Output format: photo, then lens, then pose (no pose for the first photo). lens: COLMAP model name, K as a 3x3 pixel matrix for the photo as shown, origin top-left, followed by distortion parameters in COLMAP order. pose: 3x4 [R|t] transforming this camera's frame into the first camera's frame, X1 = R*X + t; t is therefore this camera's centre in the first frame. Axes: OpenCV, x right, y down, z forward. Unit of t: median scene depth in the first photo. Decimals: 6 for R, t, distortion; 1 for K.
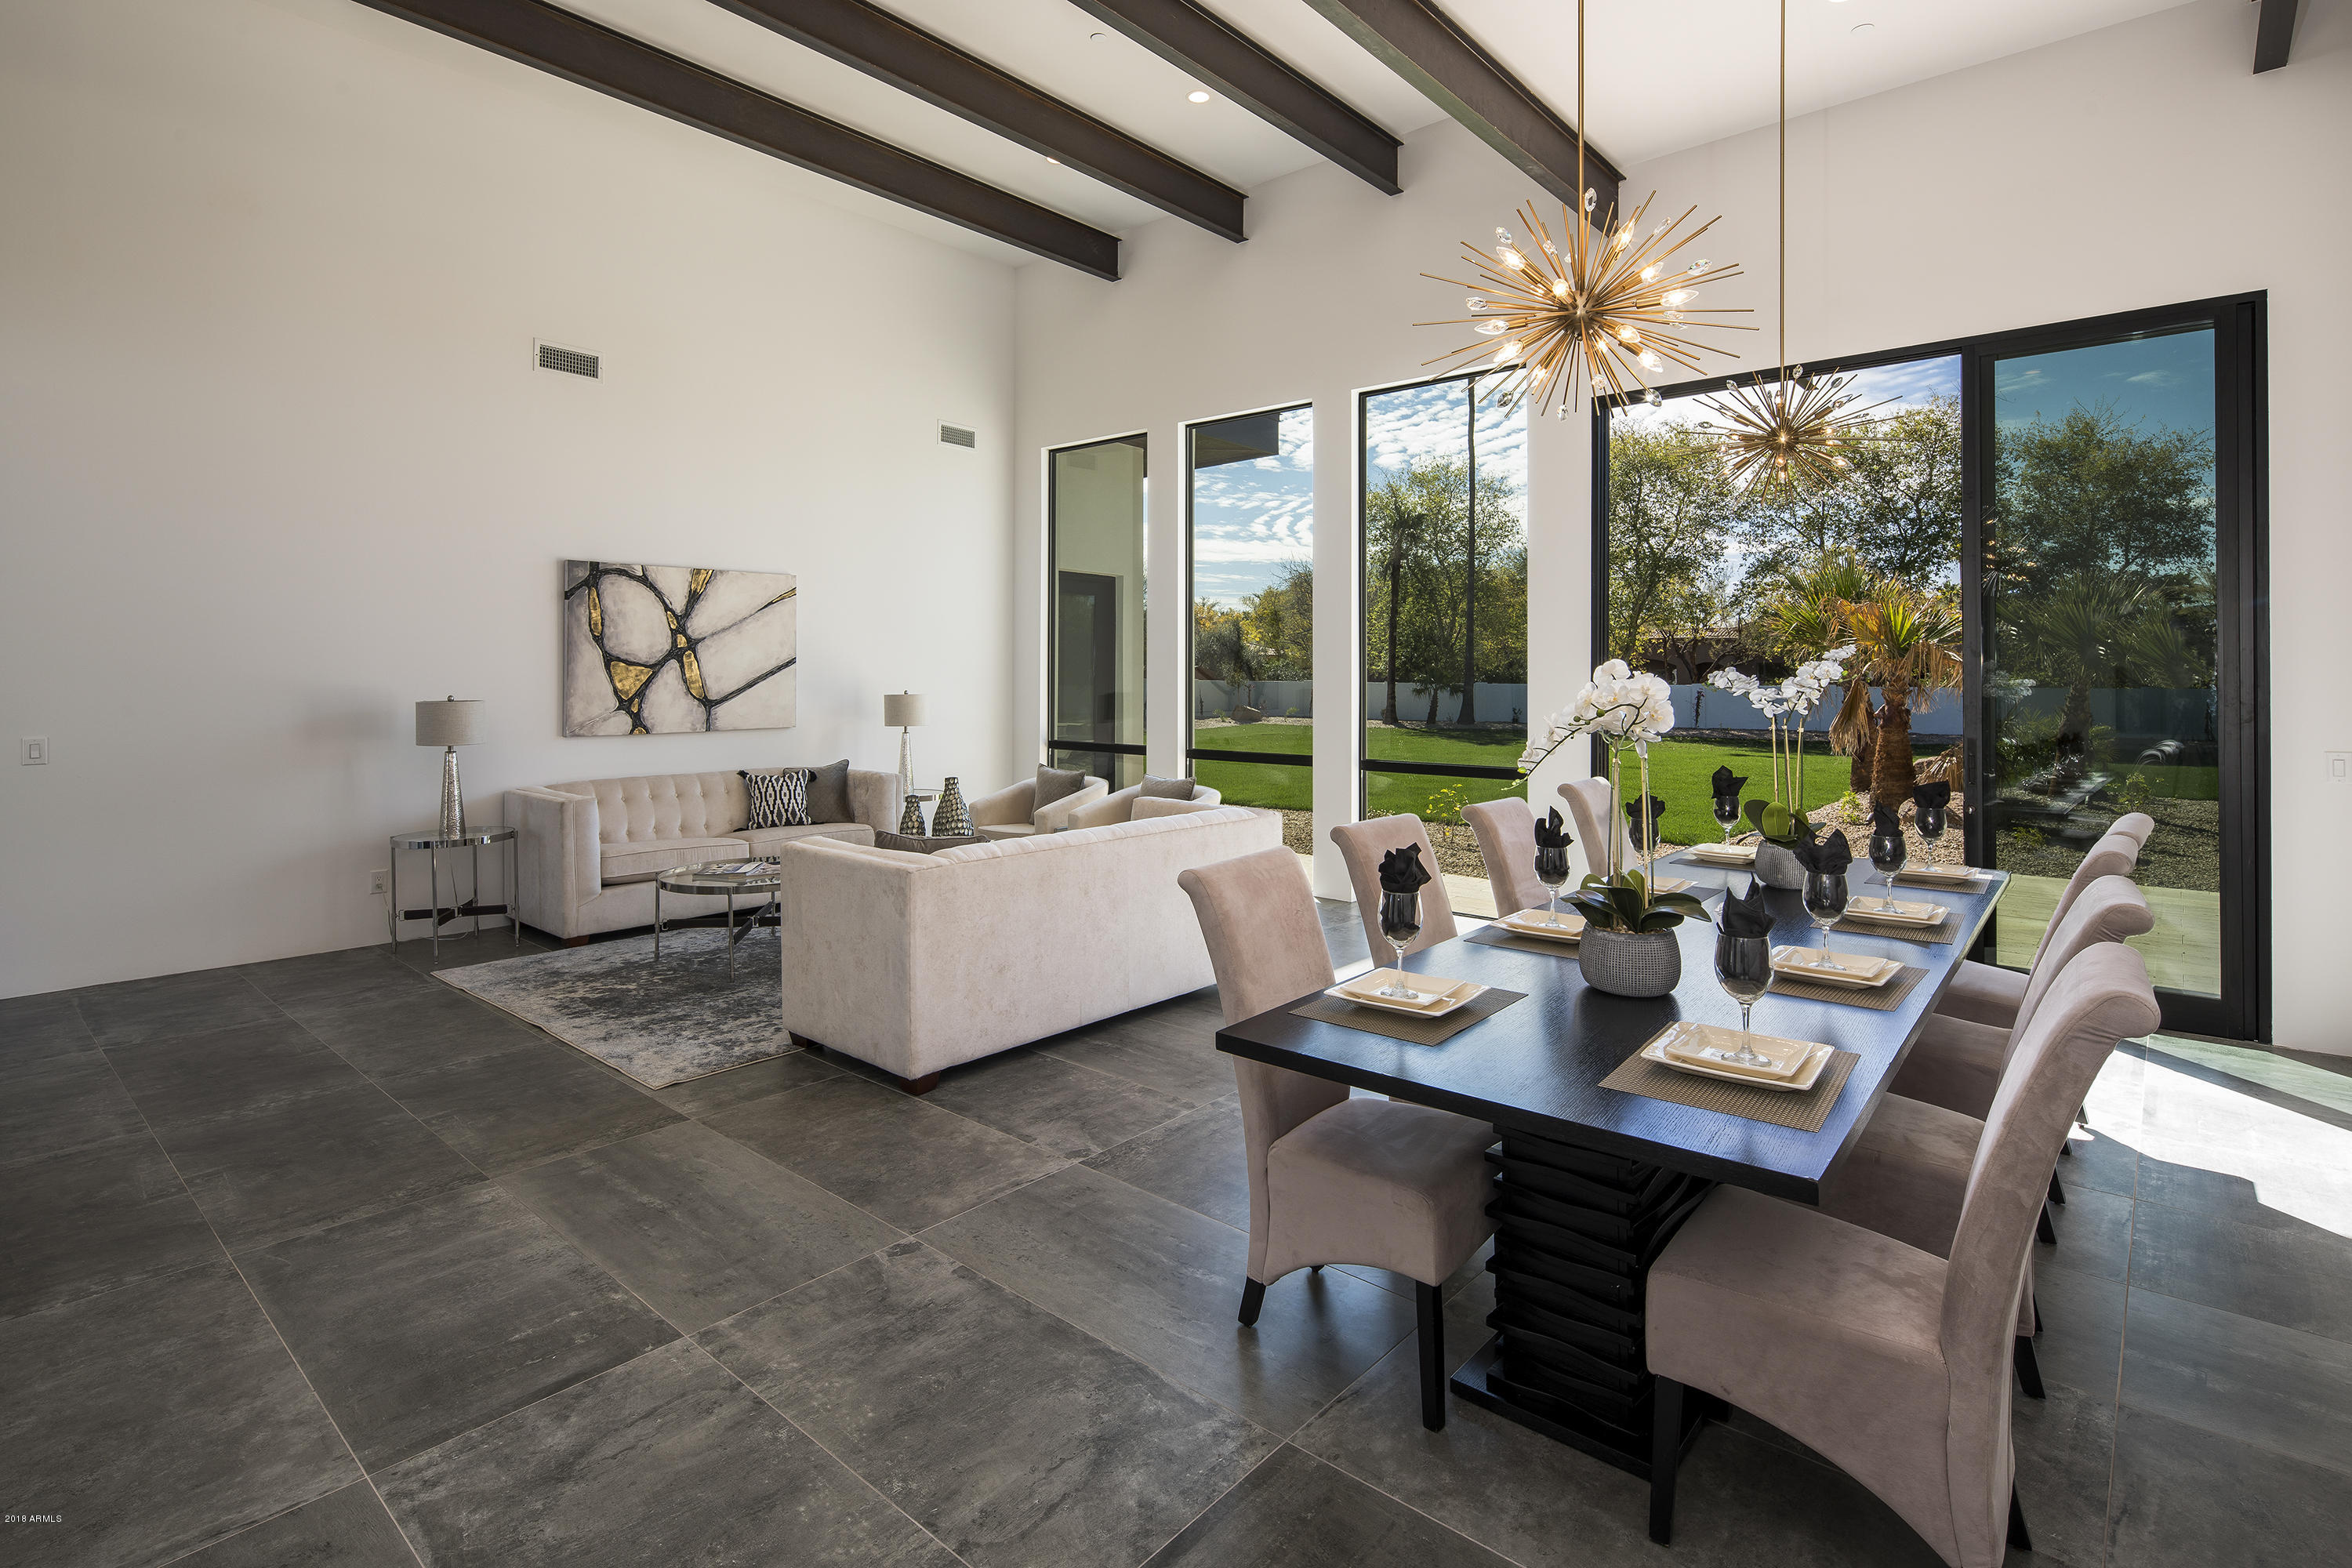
lens RADIAL K [[1146.8, 0, 1173.6], [0, 1146.8, 666.0], [0, 0, 1]] dist [0.000371, 0.000083]
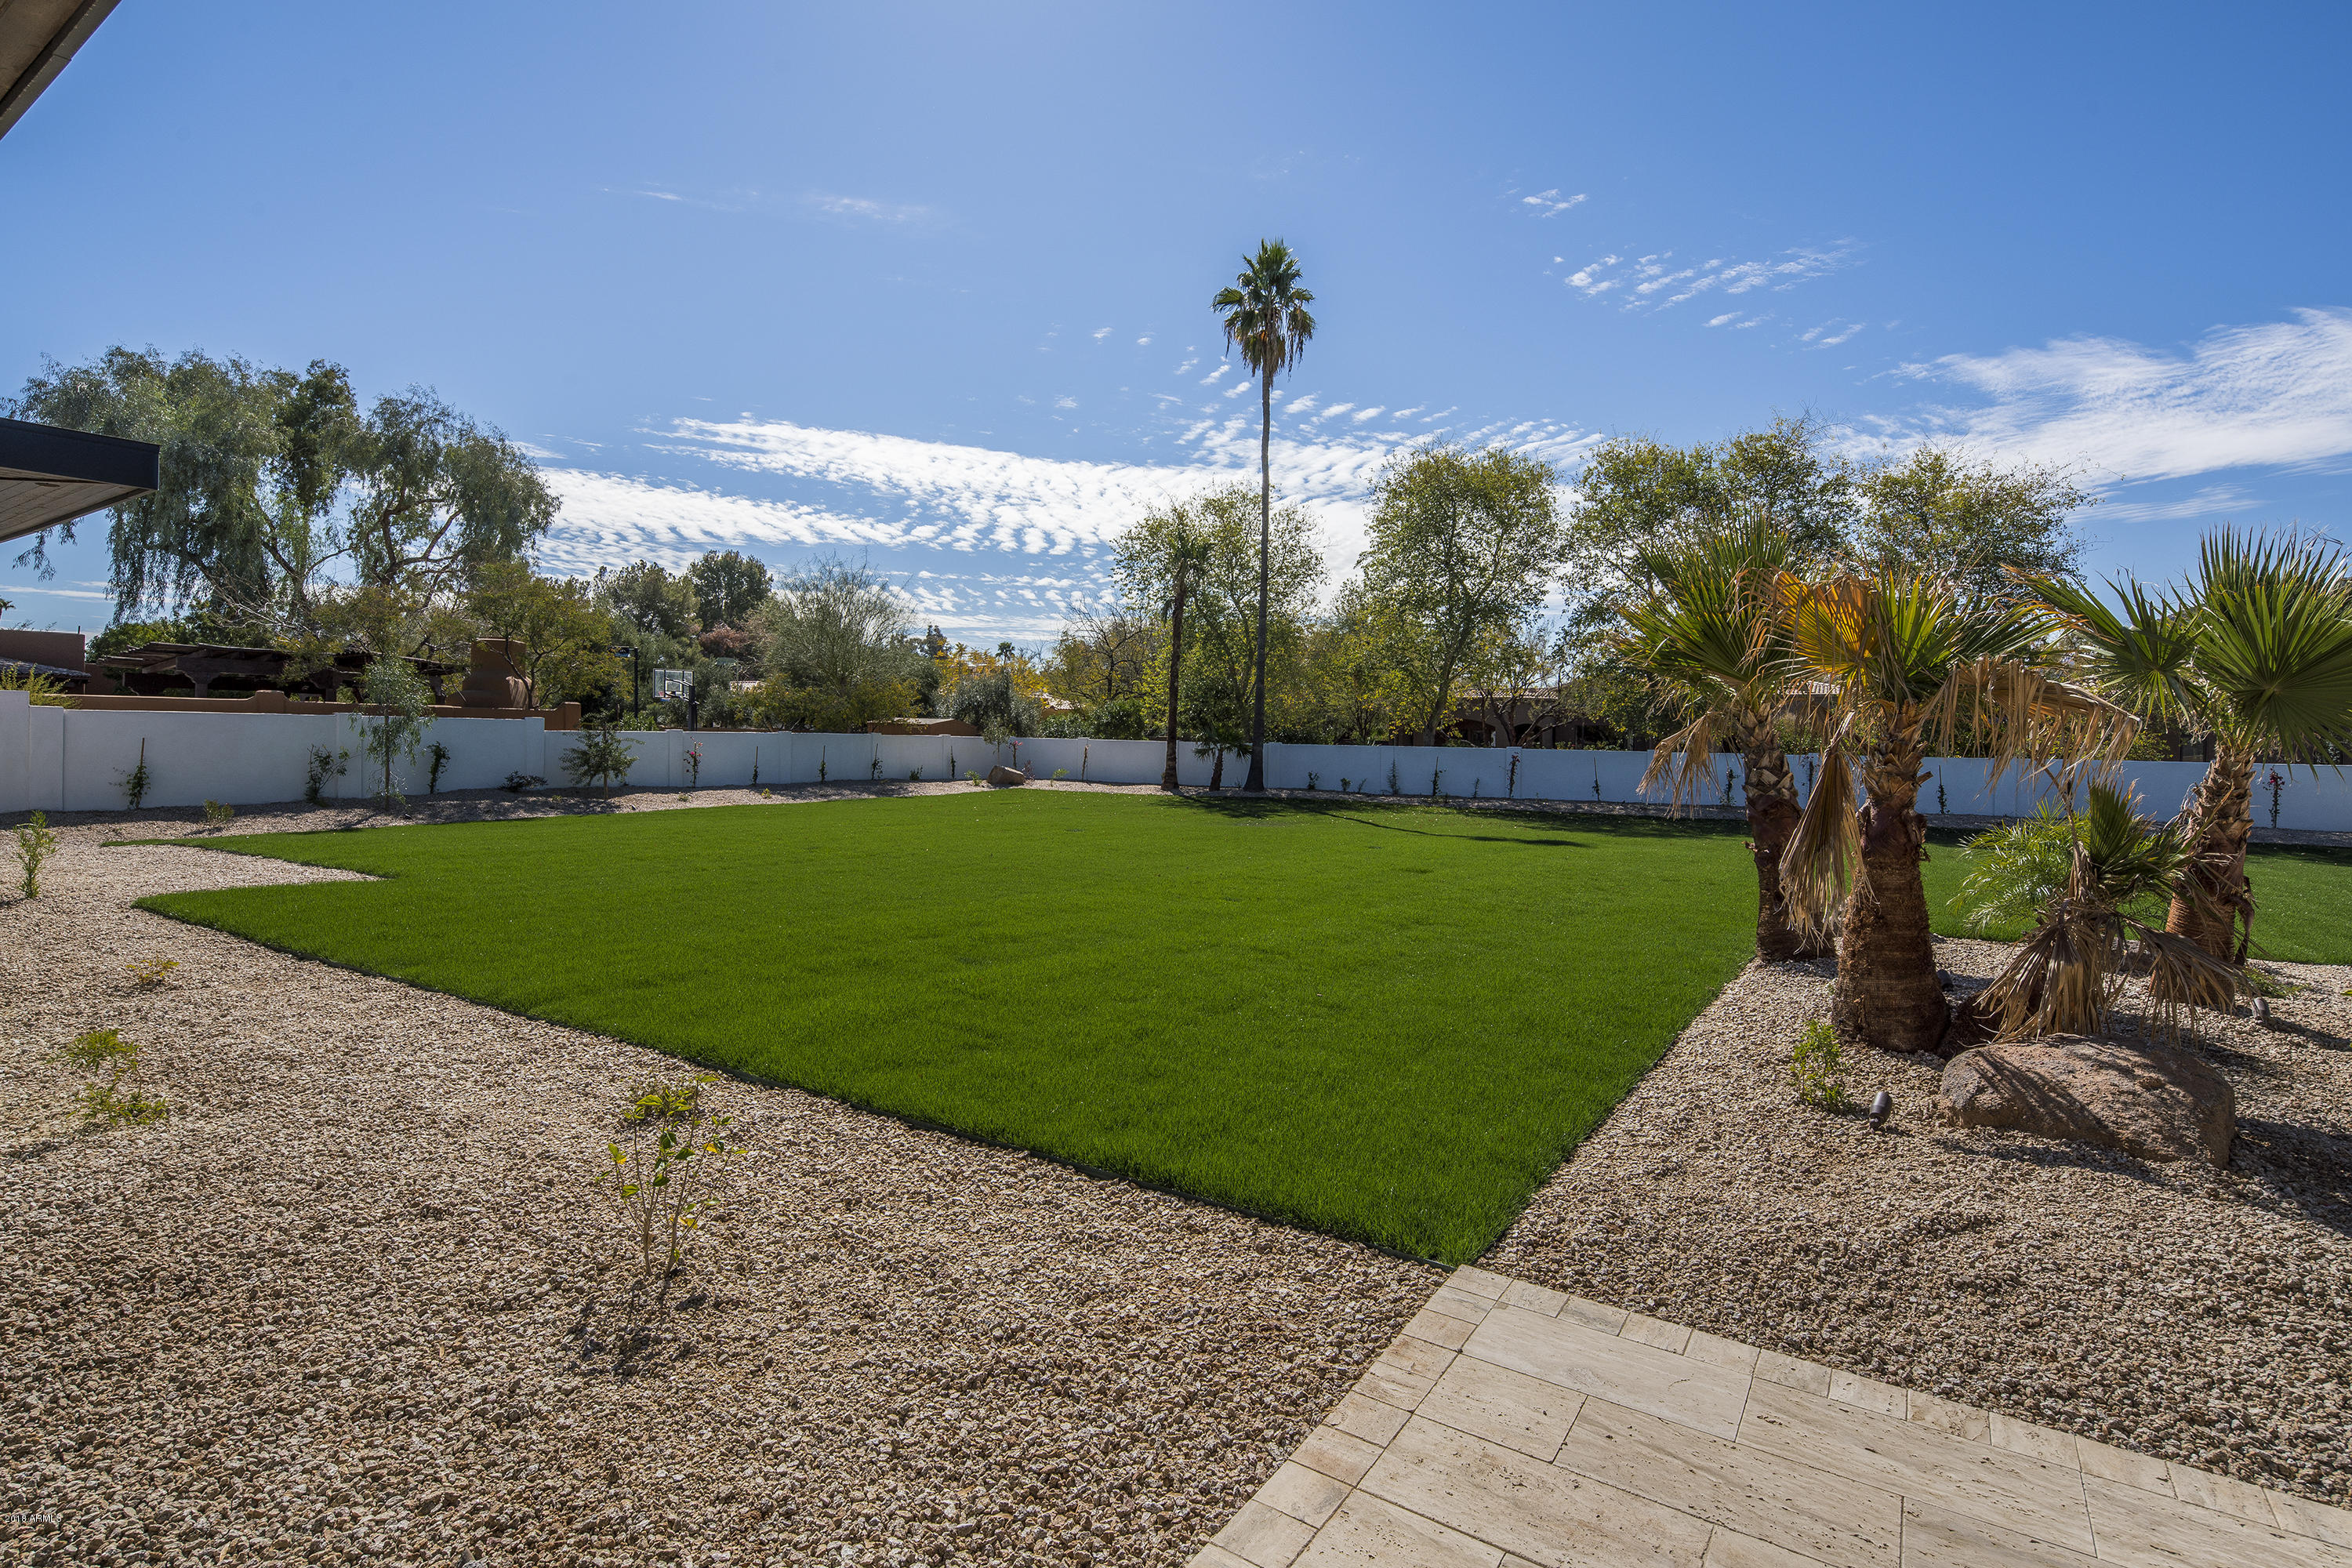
lens RADIAL K [[1141.0, 0, 1177.7], [0, 1141.0, 729.6], [0, 0, 1]] dist [-0.000703, -0.000213]
pose [[0.990549, 0.013190, 0.136525, 0.089232], [-0.014005, 0.999889, 0.005011, 0.001666], [-0.136444, -0.006876, 0.990624, 0.183826]]
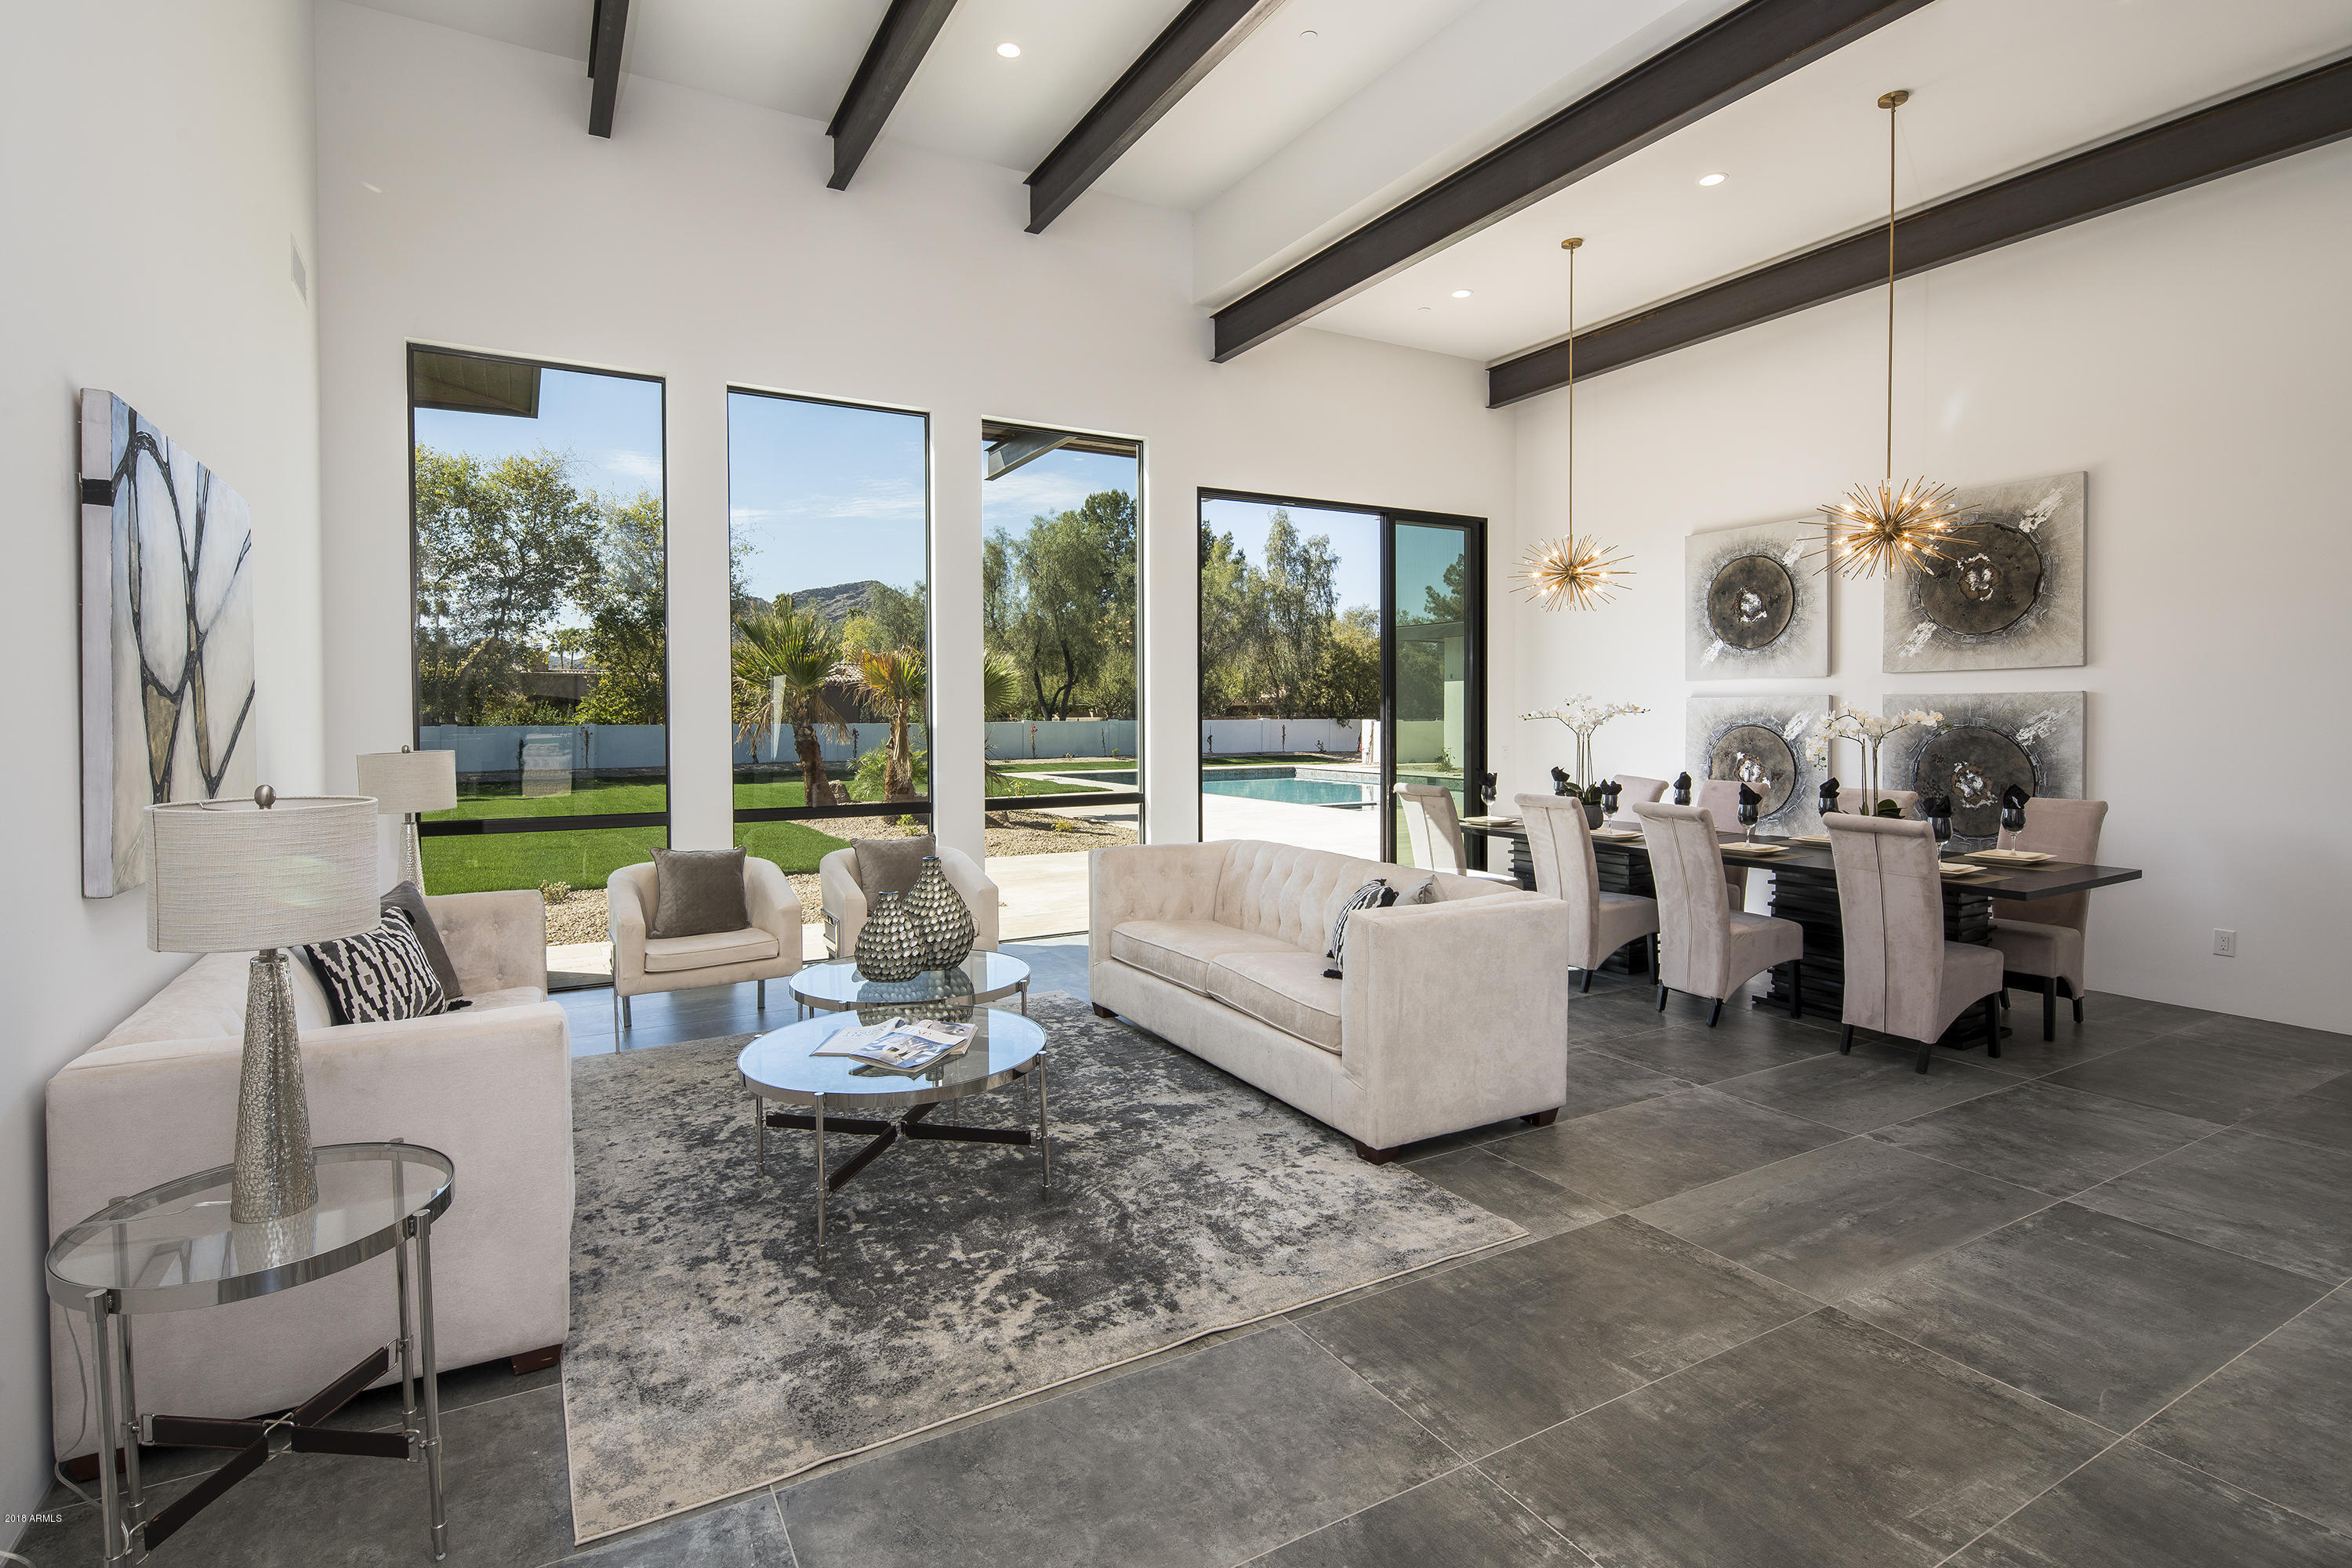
lens RADIAL K [[1141.0, 0, 1177.7], [0, 1141.0, 729.6], [0, 0, 1]] dist [-0.000703, -0.000213]
pose [[0.326396, -0.017436, 0.945072, -0.126121], [-0.001093, 0.999822, 0.018823, 0.000679], [-0.945233, -0.007177, 0.326319, 0.097009]]
